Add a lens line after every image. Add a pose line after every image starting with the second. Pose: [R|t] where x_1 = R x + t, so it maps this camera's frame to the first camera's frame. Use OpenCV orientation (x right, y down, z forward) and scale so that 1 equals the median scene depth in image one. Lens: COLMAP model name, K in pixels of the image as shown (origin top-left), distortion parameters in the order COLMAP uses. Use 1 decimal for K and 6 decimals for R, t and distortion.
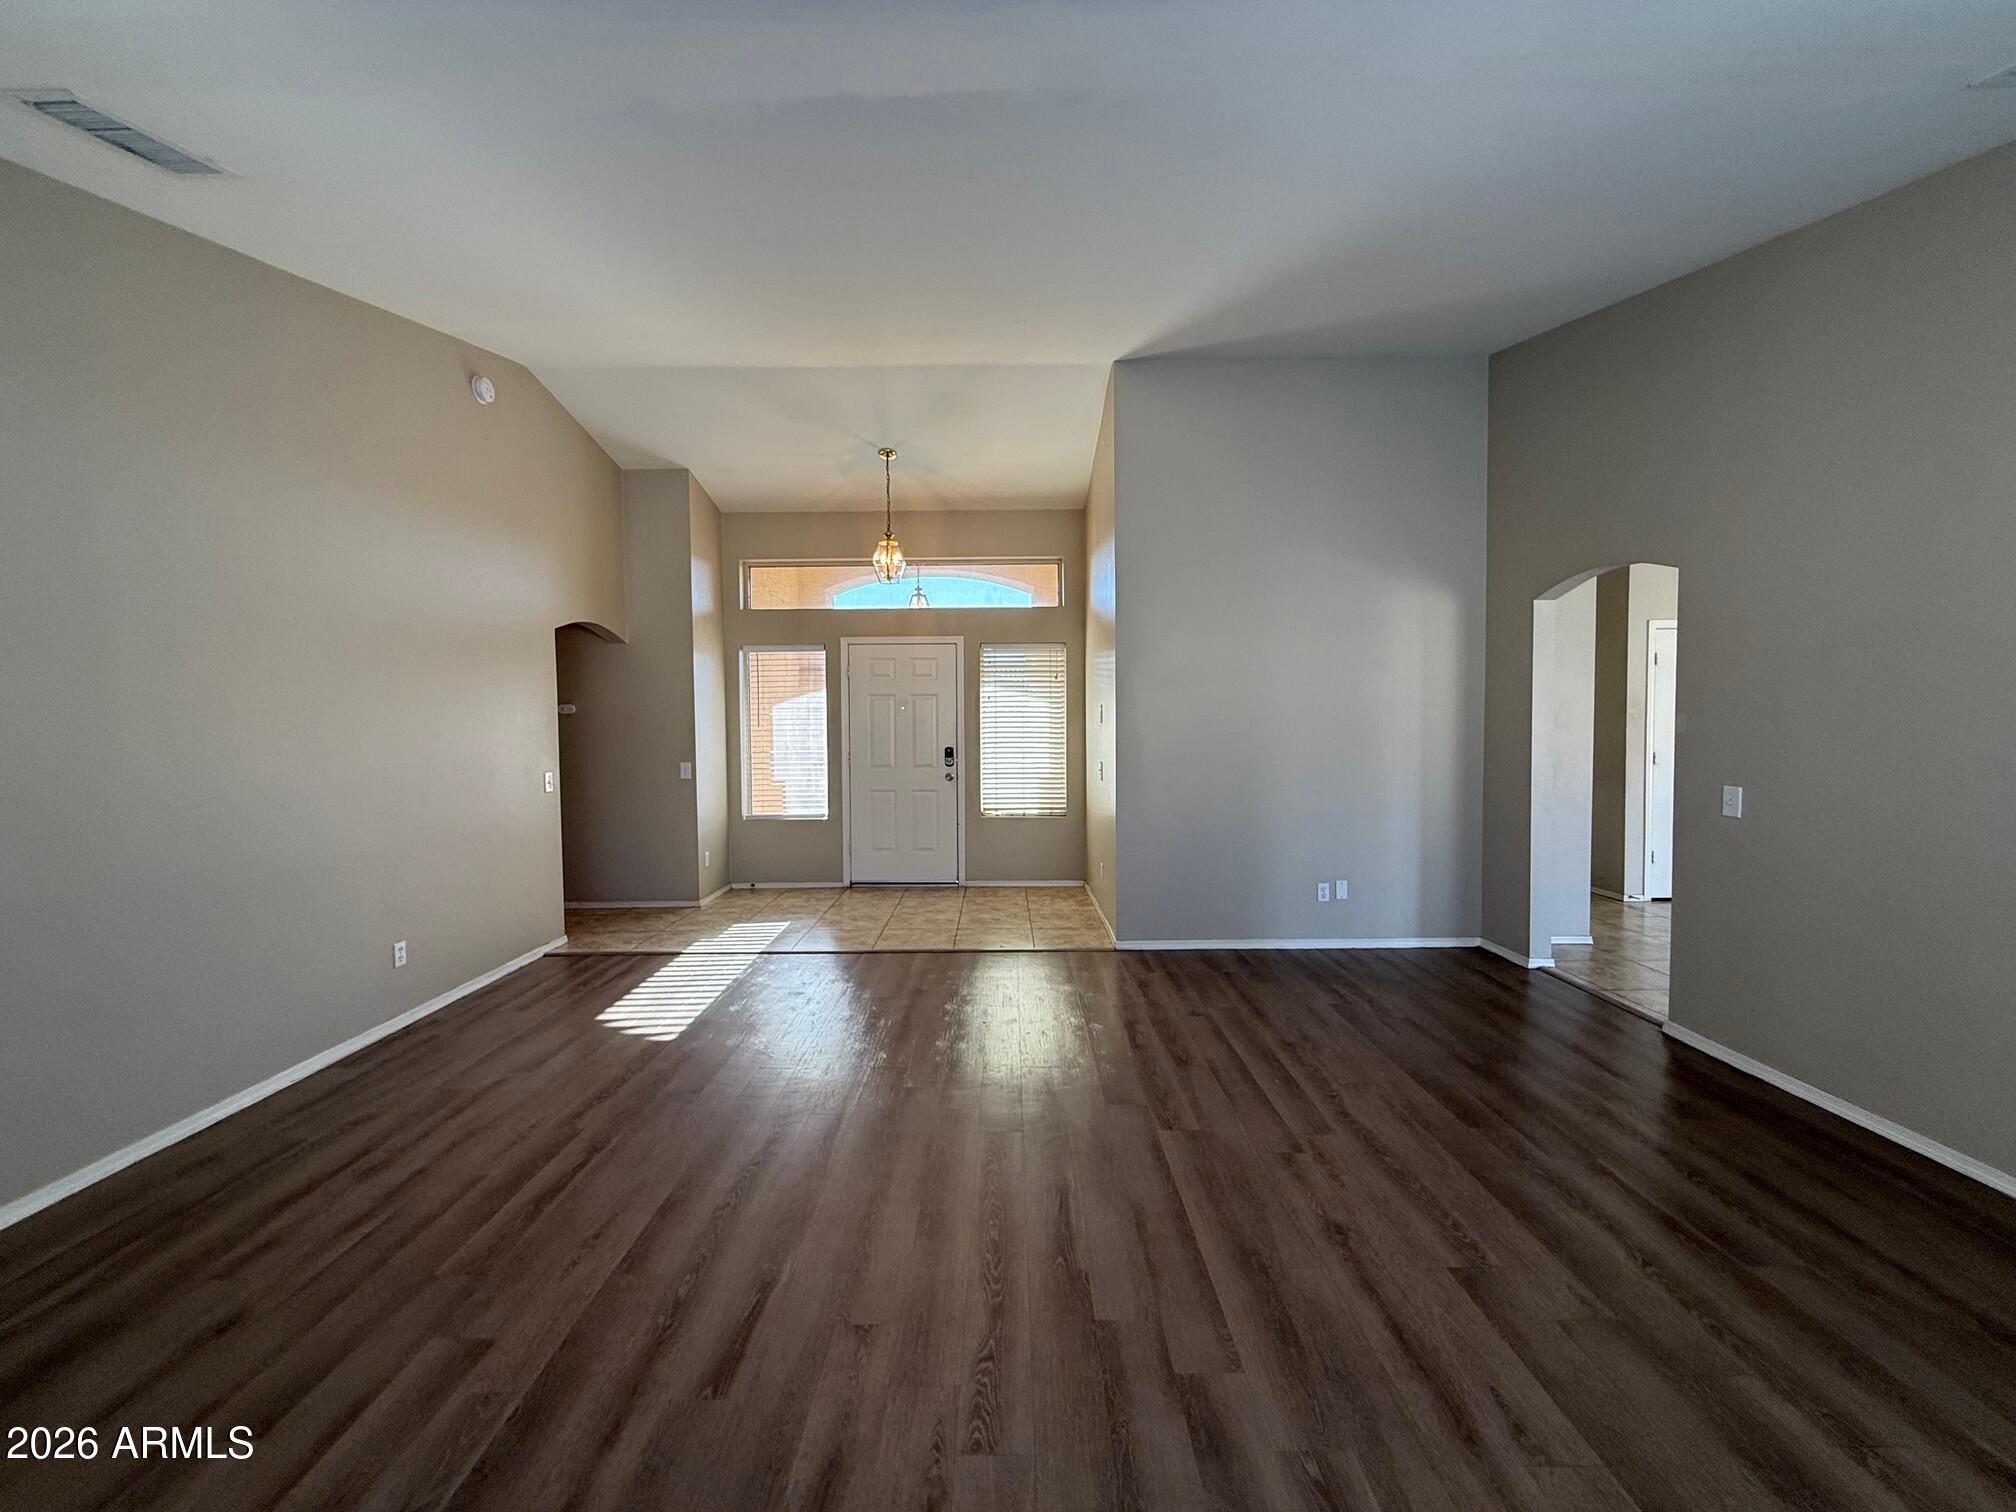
lens RADIAL K [[809.5, 0, 1007.0], [0, 809.5, 753.3], [0, 0, 1]] dist [0.001551, 0.000944]
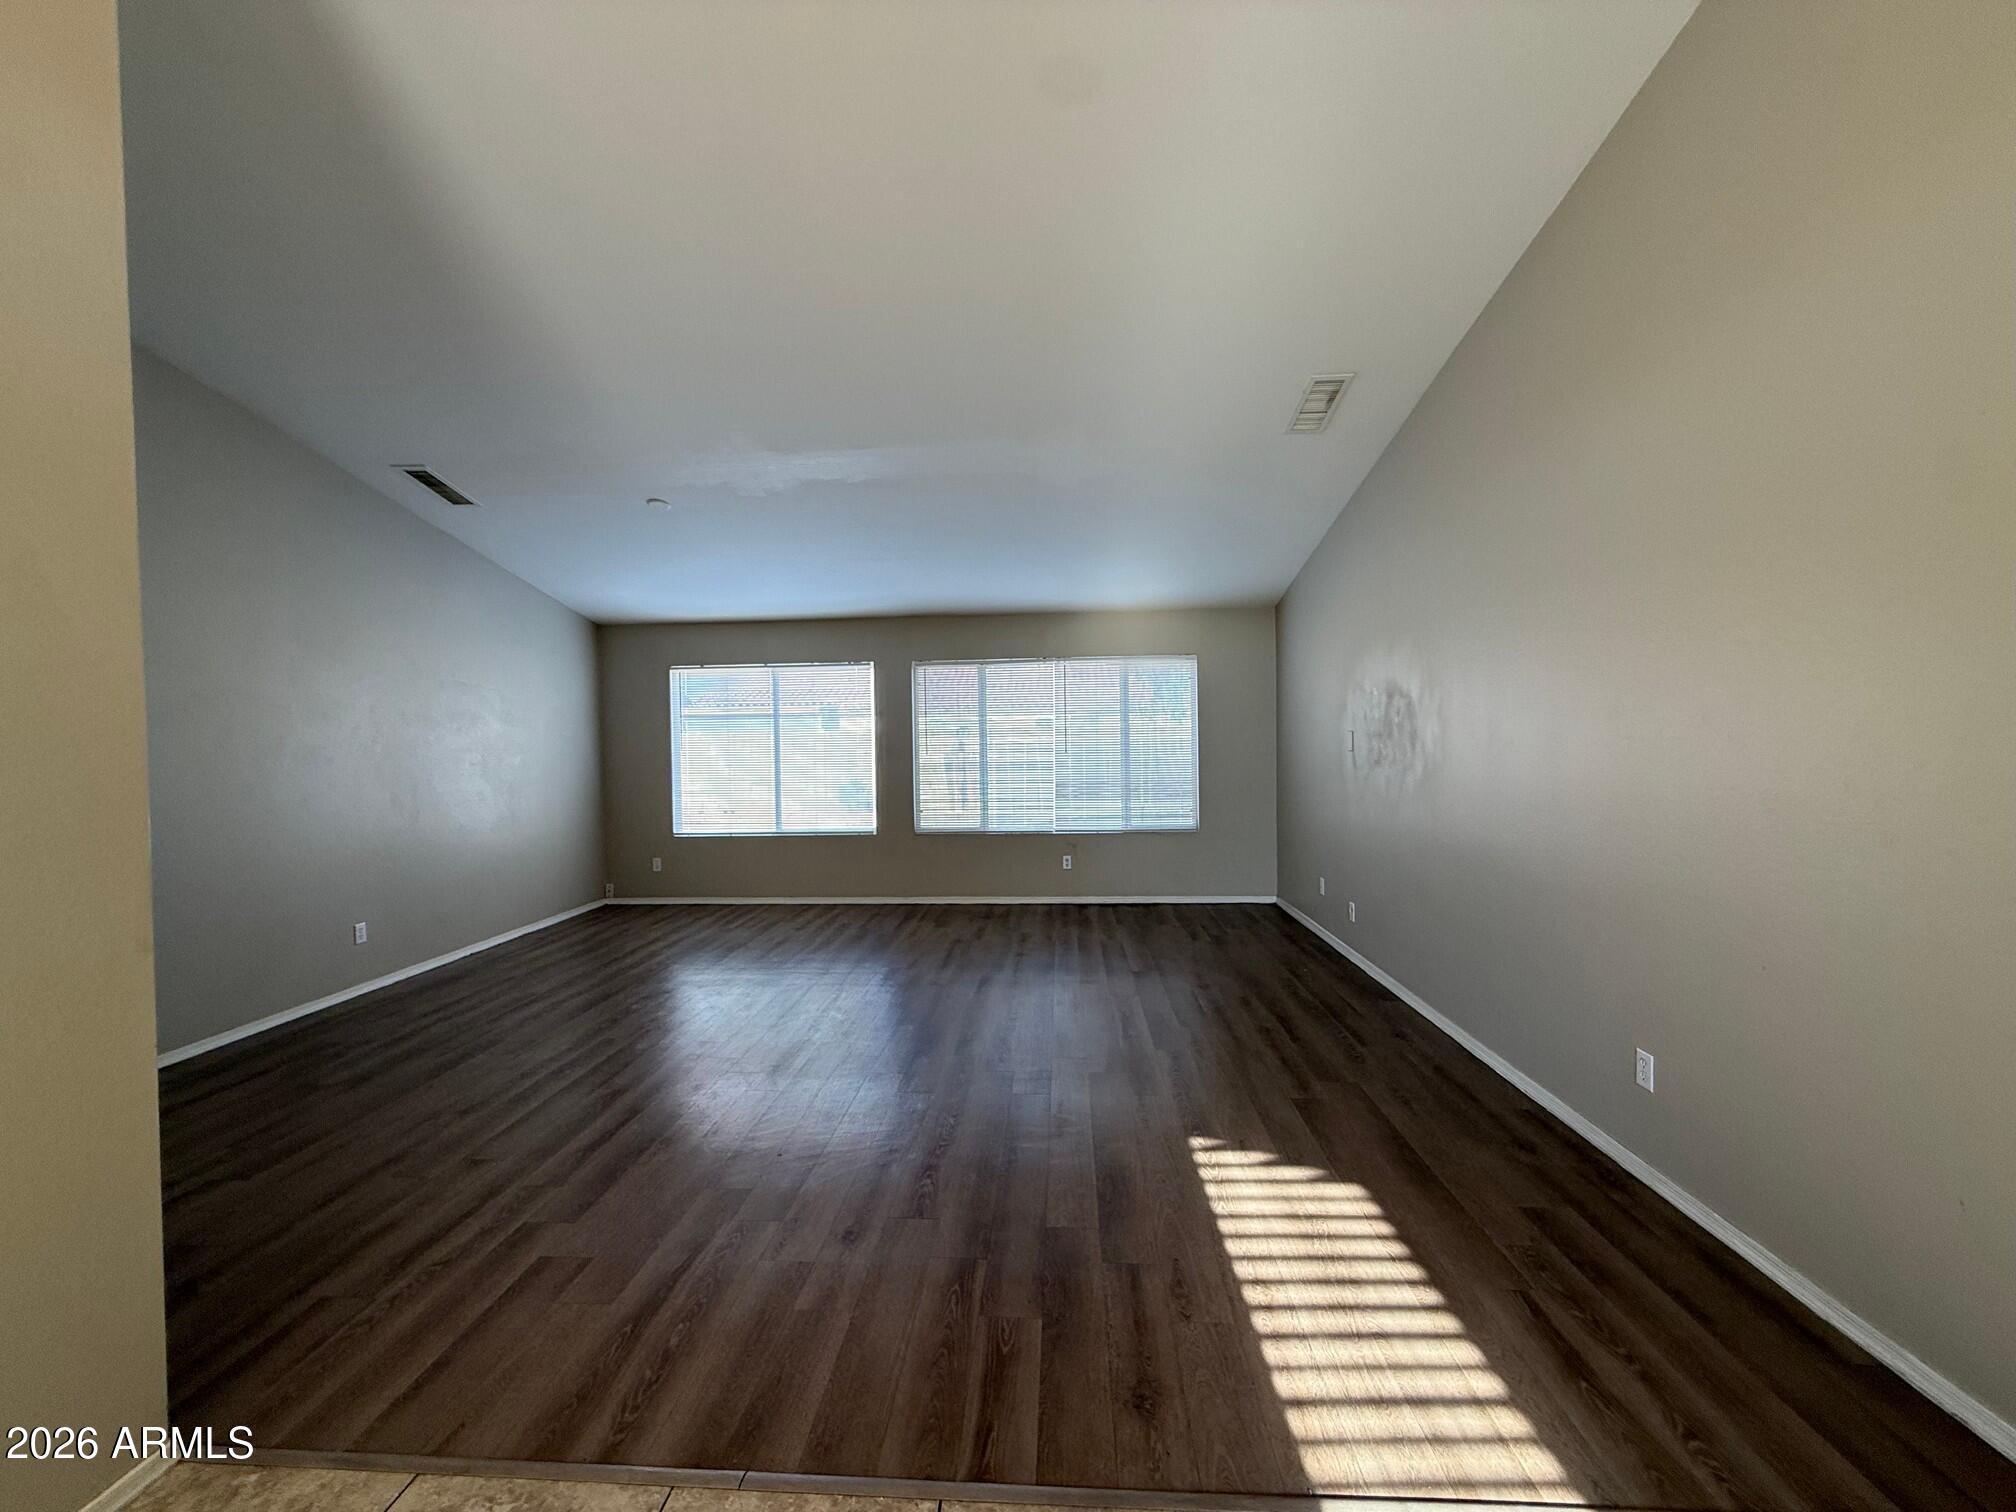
lens RADIAL K [[809.5, 0, 1007.8], [0, 809.5, 755.9], [0, 0, 1]] dist [0.001551, 0.000944]
pose [[-0.997370, 0.026266, 0.067552, -0.290945], [0.029948, 0.998087, 0.054087, -0.055497], [-0.066002, 0.055968, -0.996249, 1.691865]]
